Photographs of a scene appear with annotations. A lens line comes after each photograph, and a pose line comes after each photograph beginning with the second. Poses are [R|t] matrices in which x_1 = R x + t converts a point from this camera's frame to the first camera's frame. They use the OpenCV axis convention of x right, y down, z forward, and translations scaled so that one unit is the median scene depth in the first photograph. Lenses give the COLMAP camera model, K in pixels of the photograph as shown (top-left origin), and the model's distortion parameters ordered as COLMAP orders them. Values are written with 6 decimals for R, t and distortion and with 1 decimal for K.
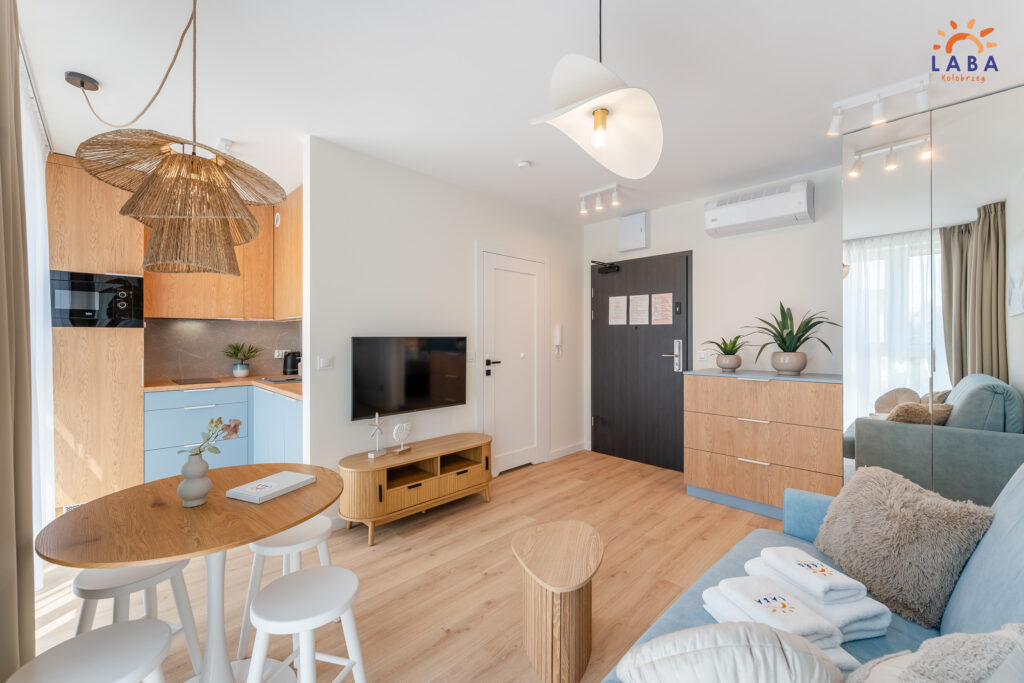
lens RADIAL K [[414.8, 0, 513.9], [0, 414.8, 332.7], [0, 0, 1]] dist [0.003717, -0.002112]
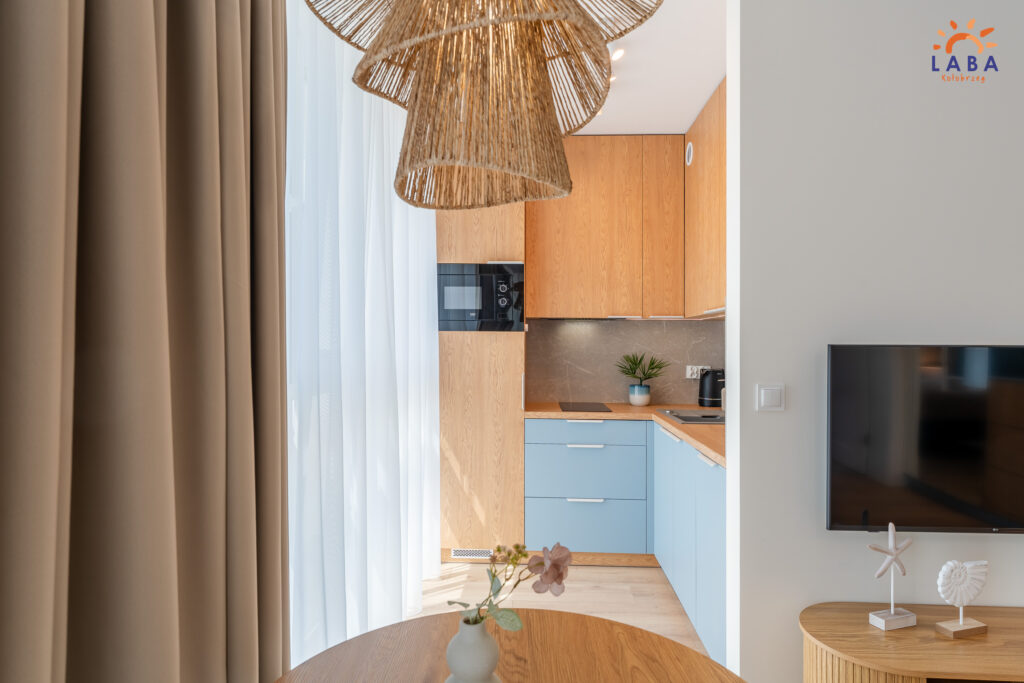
lens RADIAL K [[591.0, 0, 498.0], [0, 591.0, 338.5], [0, 0, 1]] dist [-0.004698, -0.002093]
pose [[0.661503, -0.003284, -0.749935, -0.130823], [0.001760, 0.999994, -0.002826, 0.004231], [0.749940, 0.000550, 0.661505, 0.270784]]
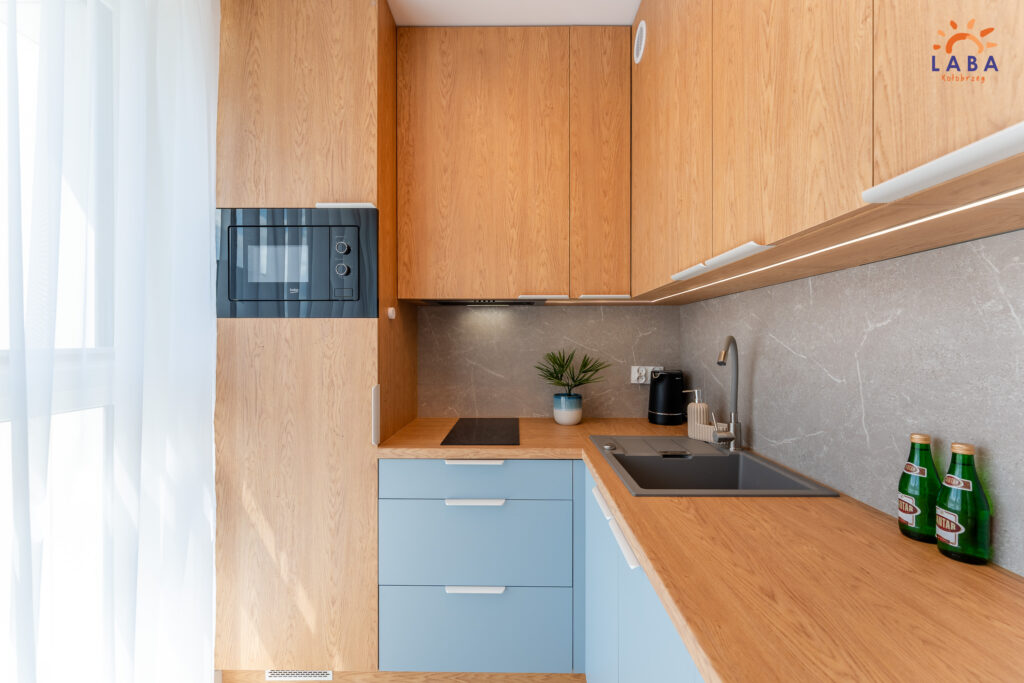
lens RADIAL K [[414.8, 0, 509.1], [0, 414.8, 350.2], [0, 0, 1]] dist [0.003717, -0.002112]
pose [[0.698522, 0.011232, -0.715501, -0.471959], [0.009414, 0.999646, 0.024883, 0.015352], [0.715527, -0.024117, 0.698169, 0.803375]]
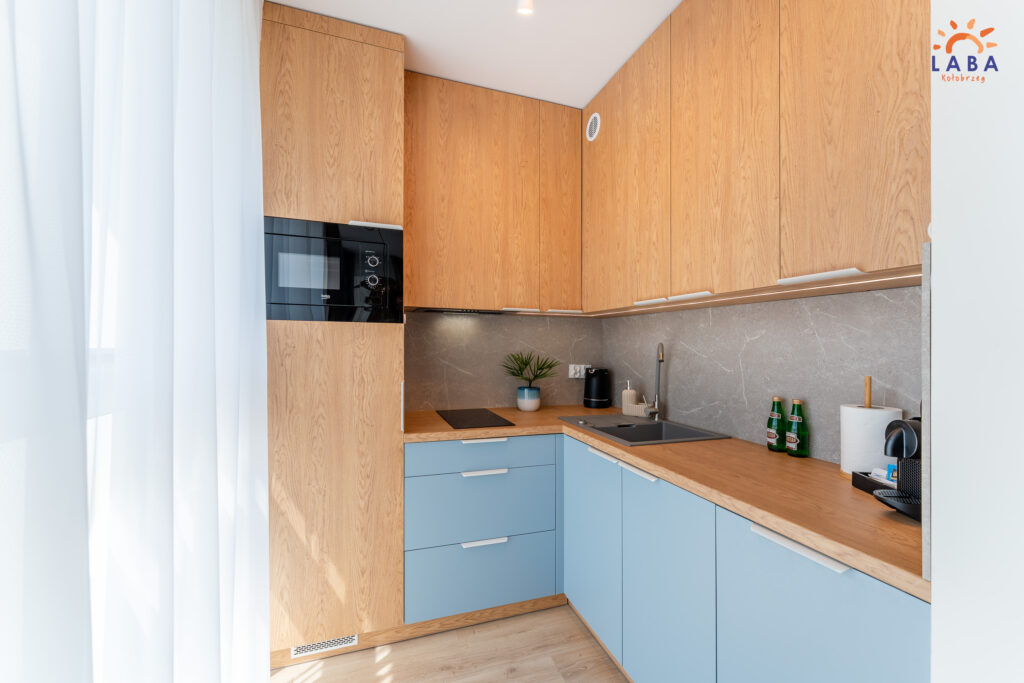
lens RADIAL K [[414.8, 0, 509.7], [0, 414.8, 348.5], [0, 0, 1]] dist [0.003717, -0.002112]
pose [[0.896809, 0.011593, -0.442267, -0.541849], [-0.004526, 0.999845, 0.017033, 0.012297], [0.442396, -0.013274, 0.896722, 0.591973]]
